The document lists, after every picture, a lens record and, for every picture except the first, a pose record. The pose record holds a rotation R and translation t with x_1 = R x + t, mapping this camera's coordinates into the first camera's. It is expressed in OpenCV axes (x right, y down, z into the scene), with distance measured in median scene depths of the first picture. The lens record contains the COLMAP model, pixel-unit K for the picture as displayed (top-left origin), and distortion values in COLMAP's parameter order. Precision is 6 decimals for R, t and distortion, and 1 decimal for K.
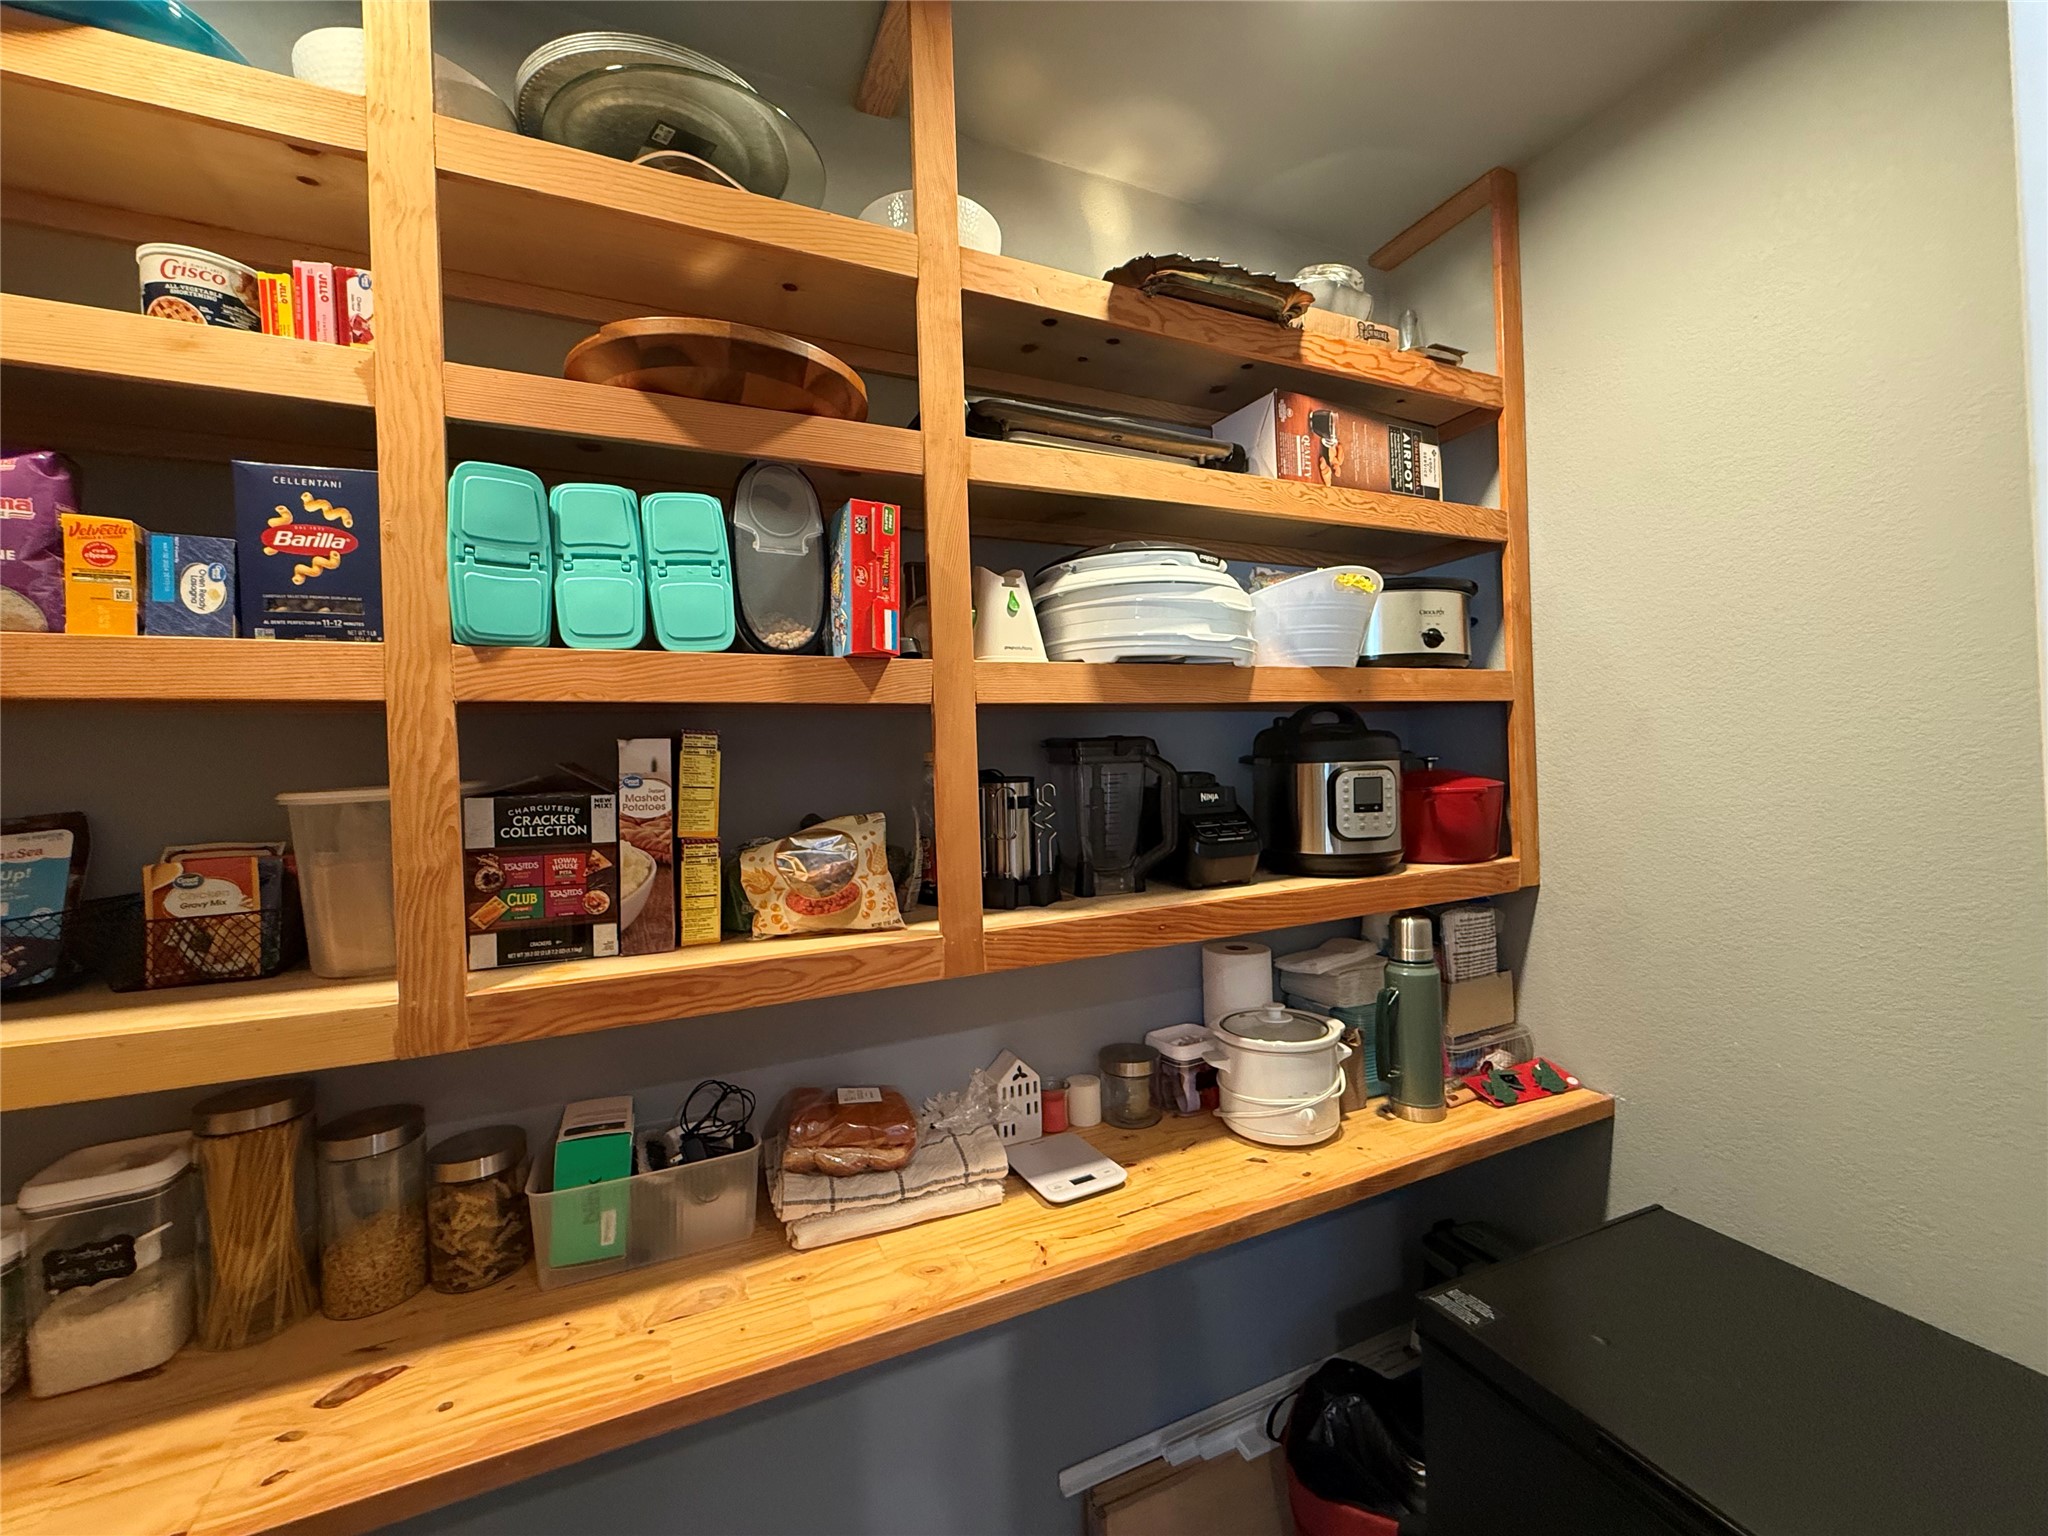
lens RADIAL K [[815.4, 0, 1015.0], [0, 815.4, 767.8], [0, 0, 1]] dist [-0.000150, 0.000052]
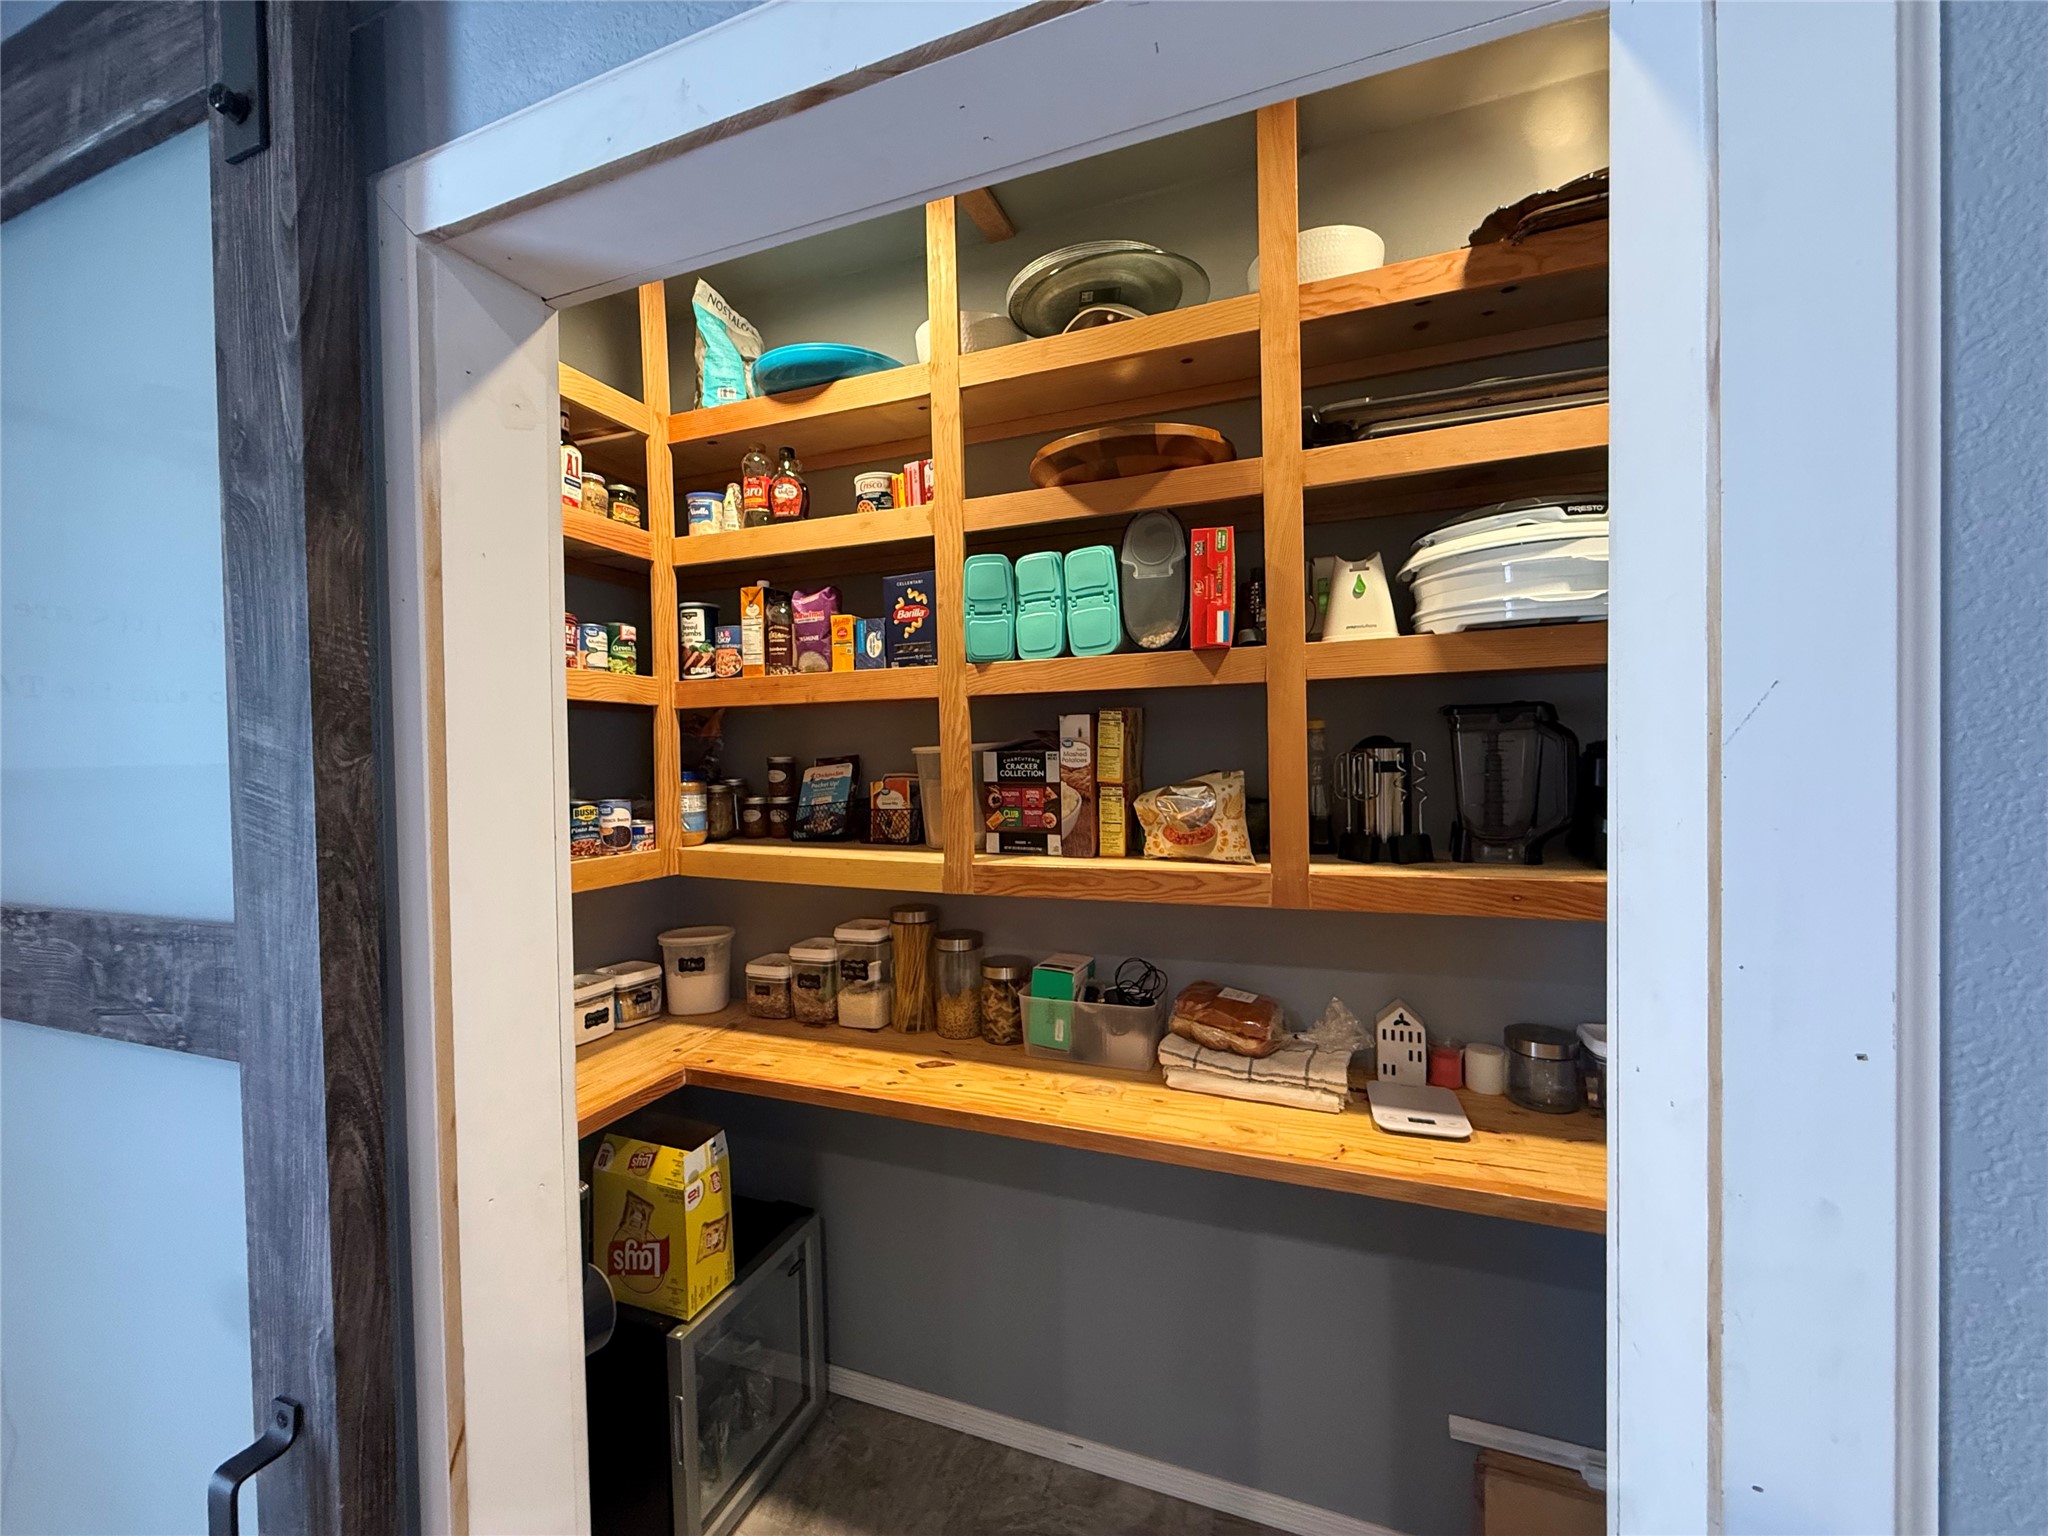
lens RADIAL K [[815.4, 0, 1025.9], [0, 815.4, 768.5], [0, 0, 1]] dist [-0.000150, 0.000052]
pose [[0.705136, 0.033744, -0.708269, 0.543079], [-0.000709, 0.998900, 0.046886, -0.006976], [0.709072, -0.032559, 0.704384, -0.124511]]
